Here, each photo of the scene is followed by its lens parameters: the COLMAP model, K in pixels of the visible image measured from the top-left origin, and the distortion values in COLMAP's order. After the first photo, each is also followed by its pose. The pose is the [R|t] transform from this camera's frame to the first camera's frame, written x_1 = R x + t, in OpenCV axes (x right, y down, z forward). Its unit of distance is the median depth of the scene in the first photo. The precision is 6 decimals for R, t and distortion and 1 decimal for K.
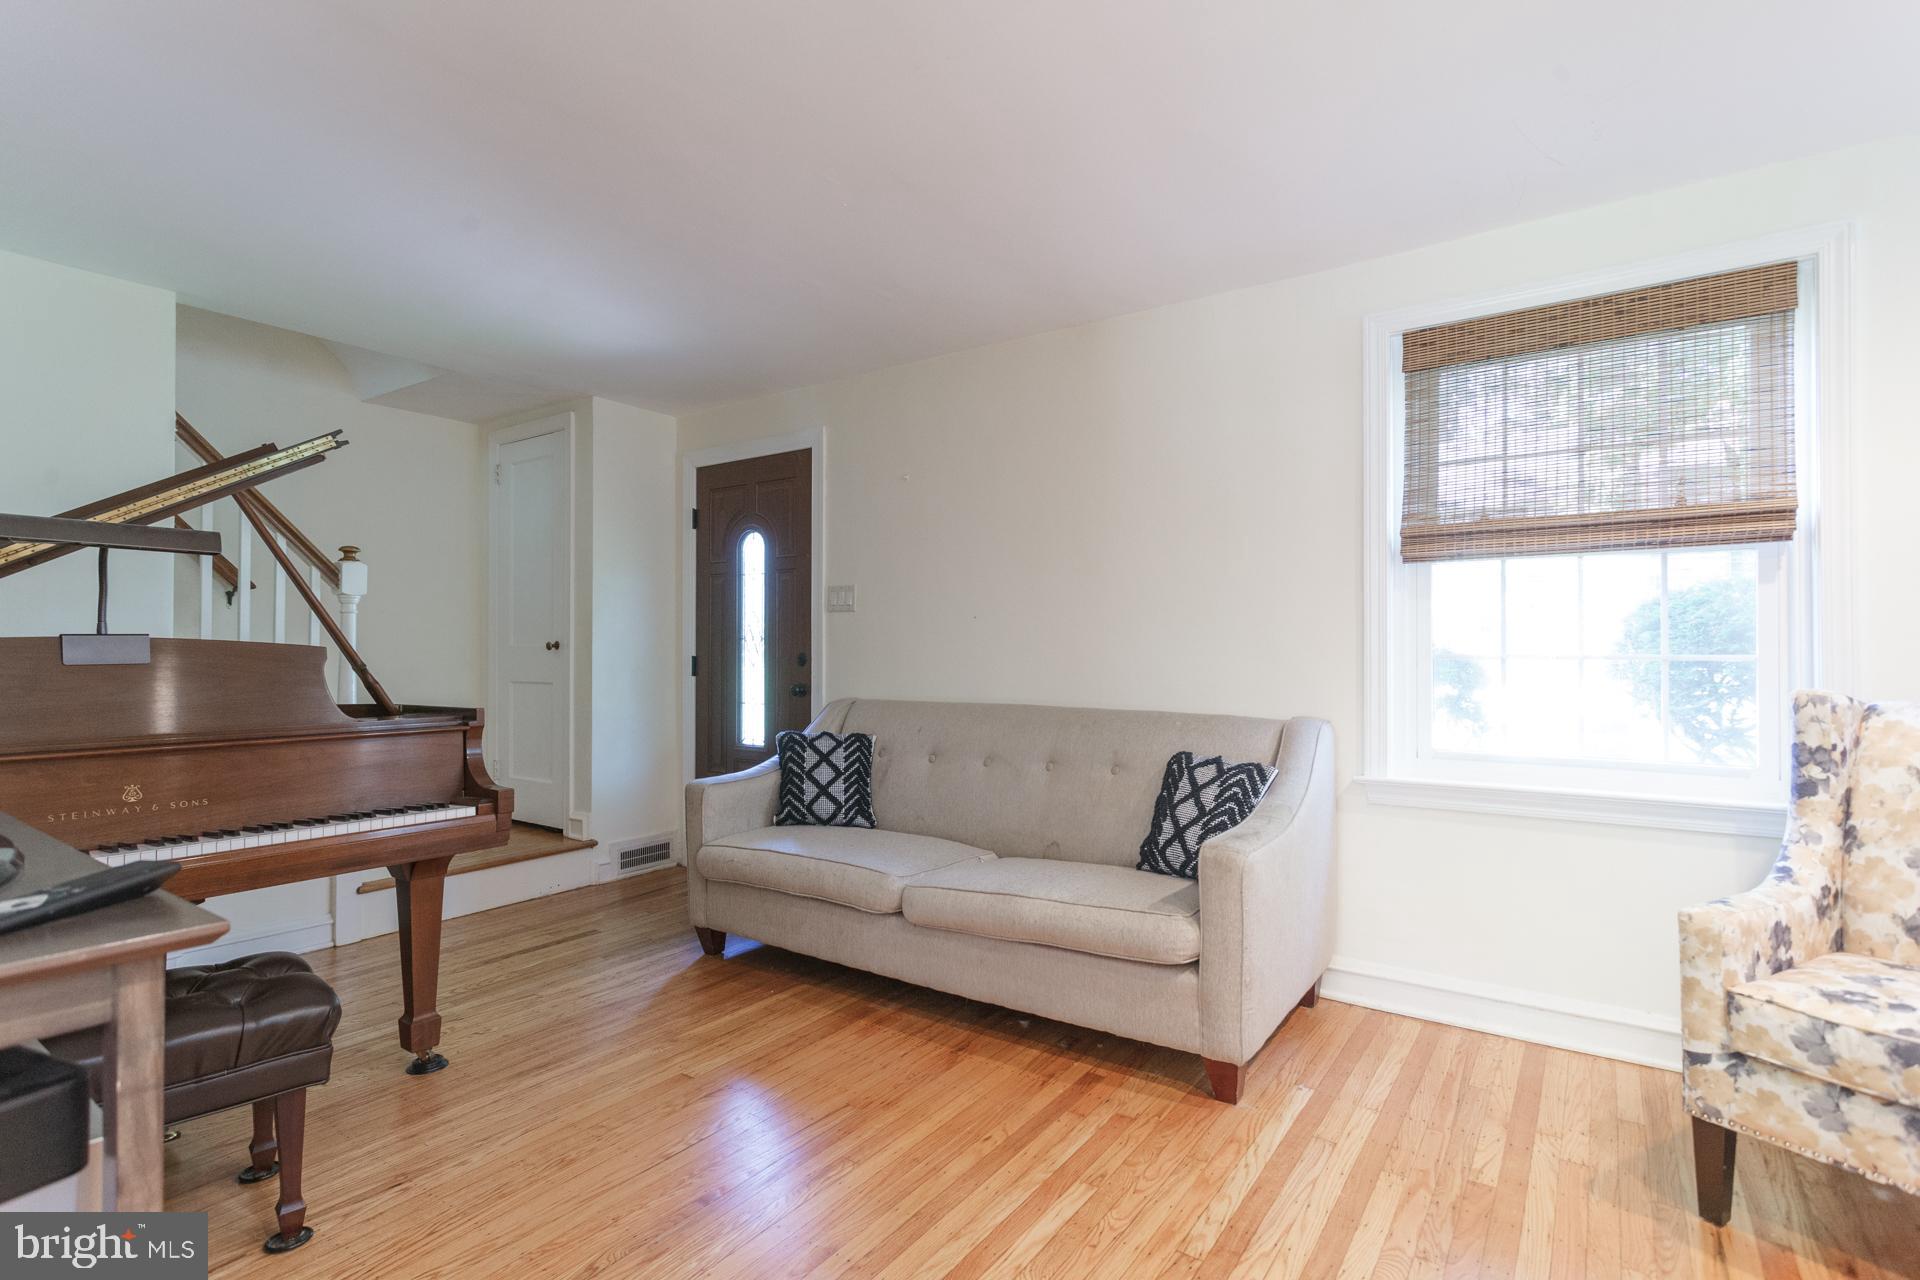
lens RADIAL K [[920.2, 0, 960.0], [0, 920.2, 640.0], [0, 0, 1]] dist [-0.000627, 0.000645]
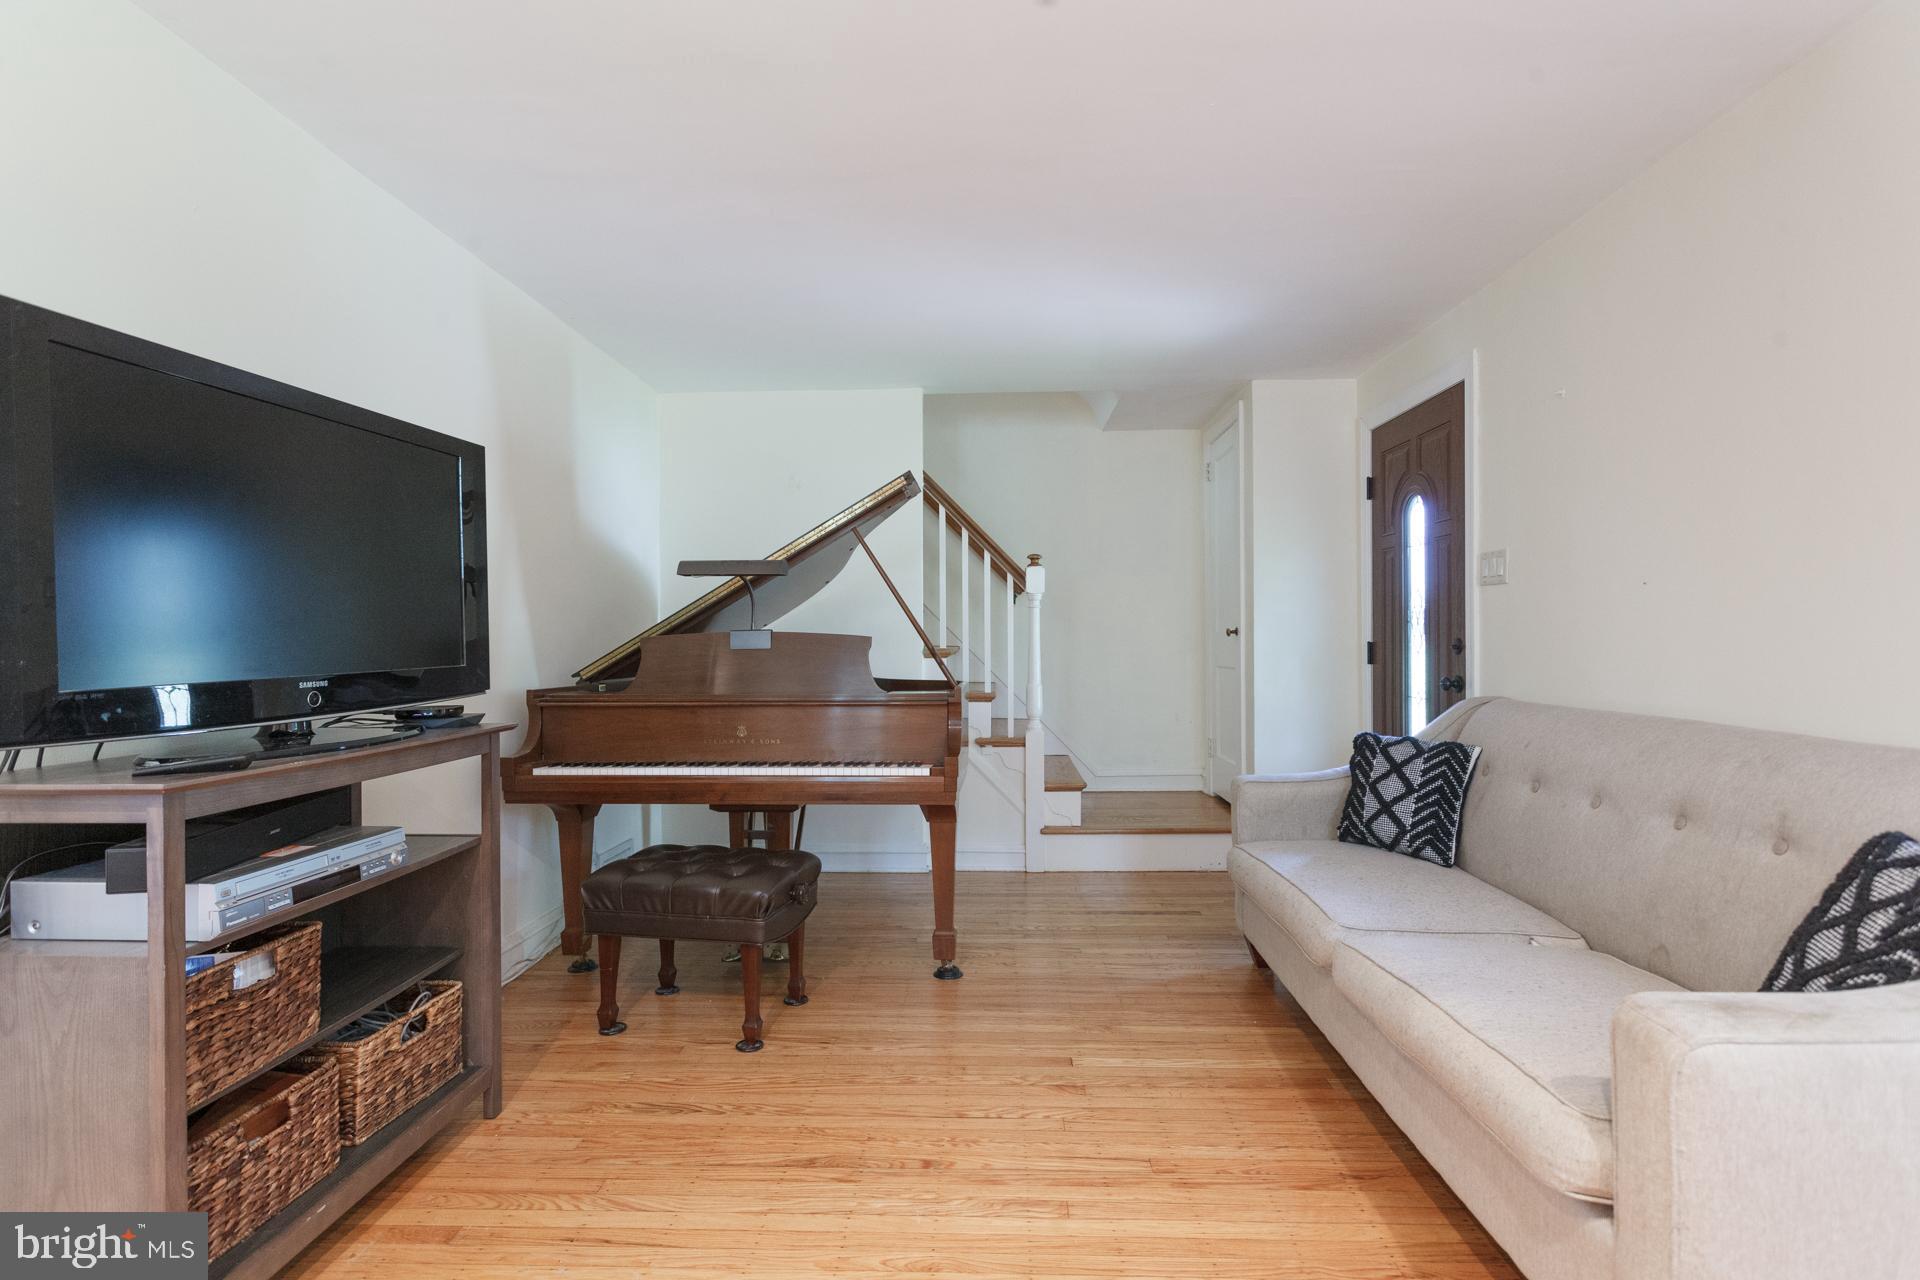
lens RADIAL K [[904.6, 0, 954.3], [0, 904.6, 637.8], [0, 0, 1]] dist [0.000574, 0.001464]
pose [[0.540306, -0.004889, -0.841454, 0.318657], [0.017142, 0.999840, 0.005197, 0.002819], [0.841294, -0.017232, 0.540303, 0.250502]]
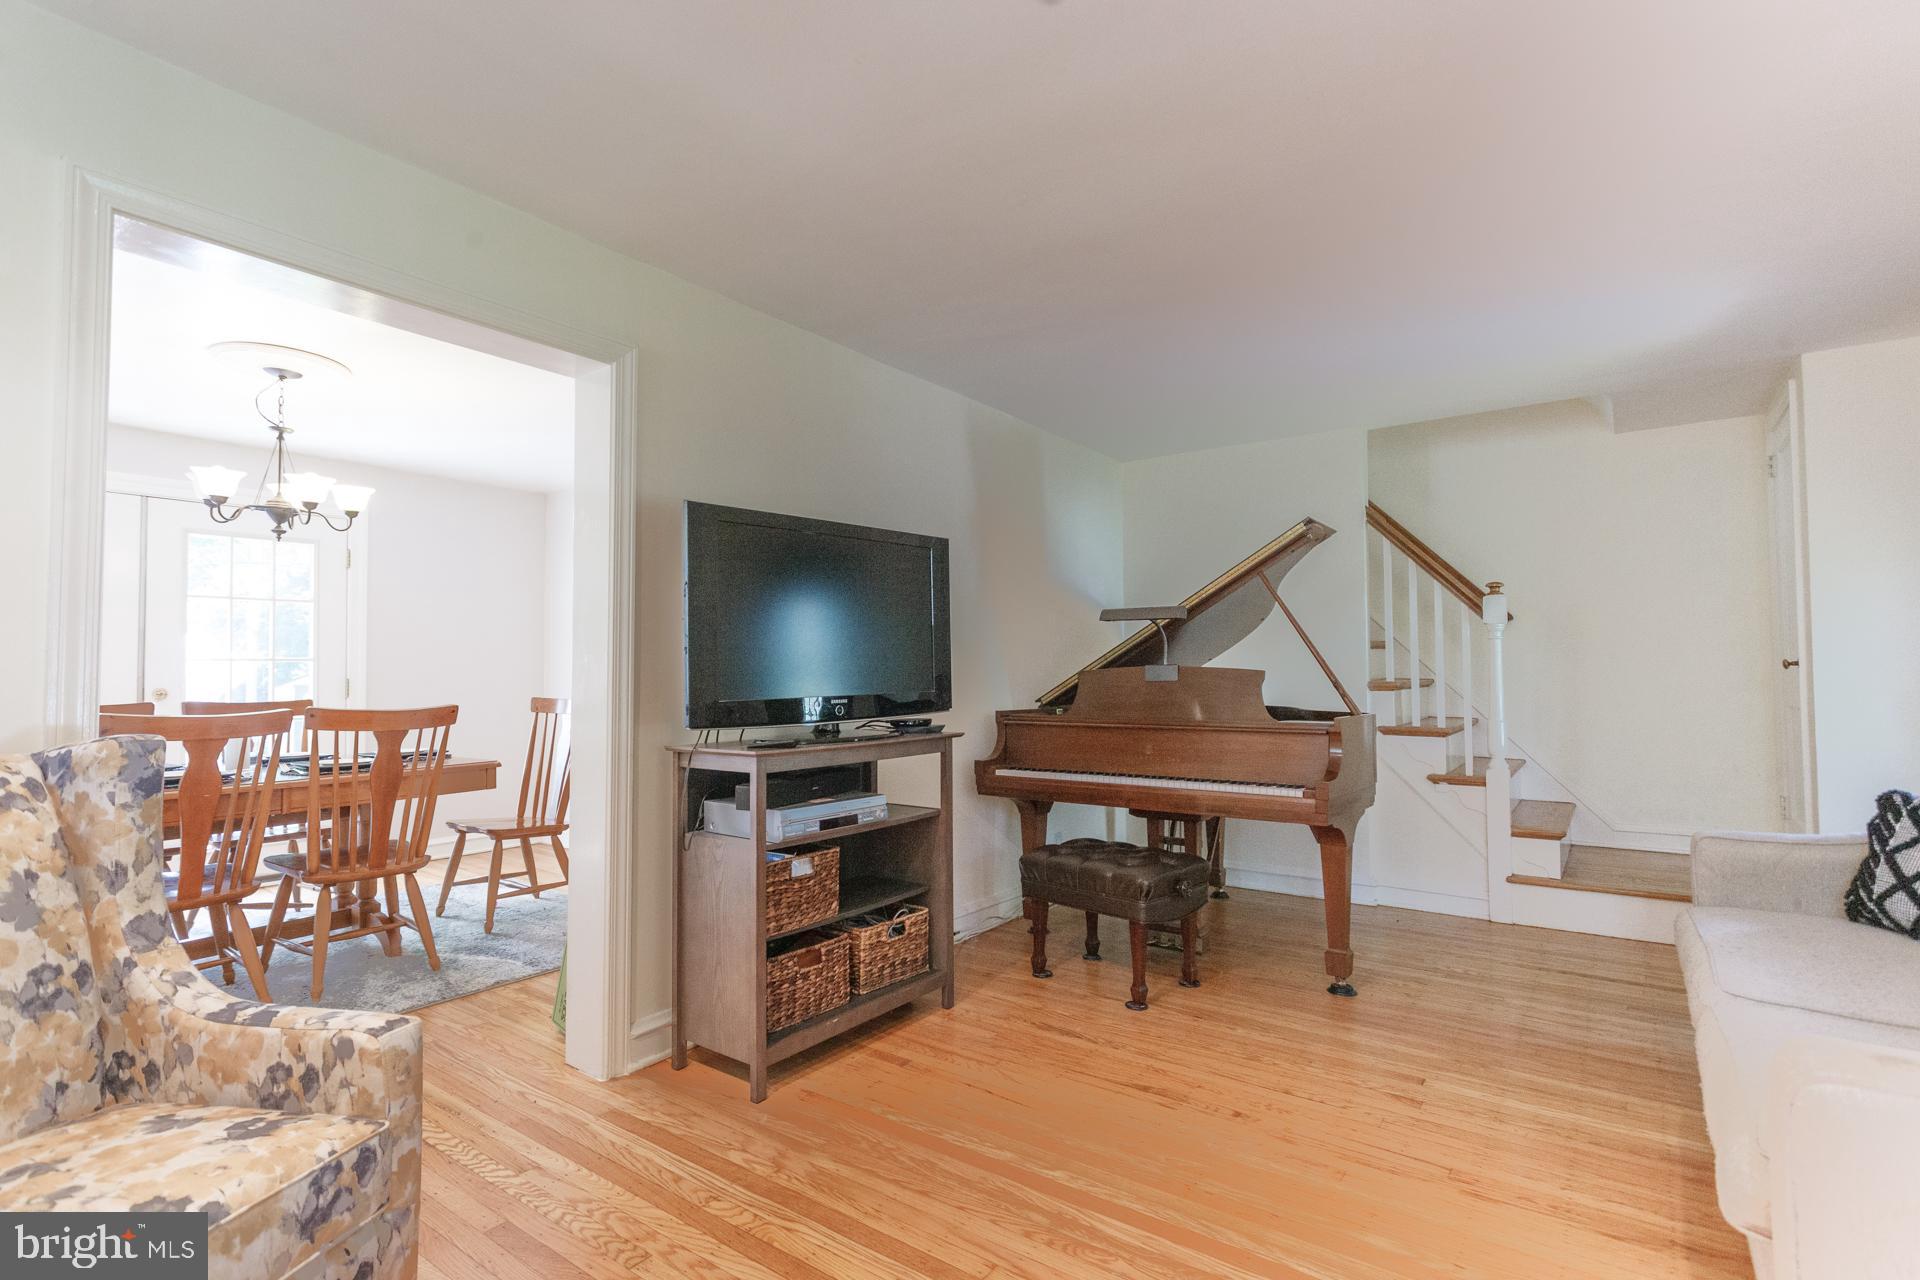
lens RADIAL K [[904.6, 0, 954.3], [0, 904.6, 637.8], [0, 0, 1]] dist [0.000574, 0.001464]
pose [[-0.019120, -0.038929, -0.999059, 0.515499], [0.018304, 0.999061, -0.039279, 0.001891], [0.999650, -0.019038, -0.018389, 0.340231]]
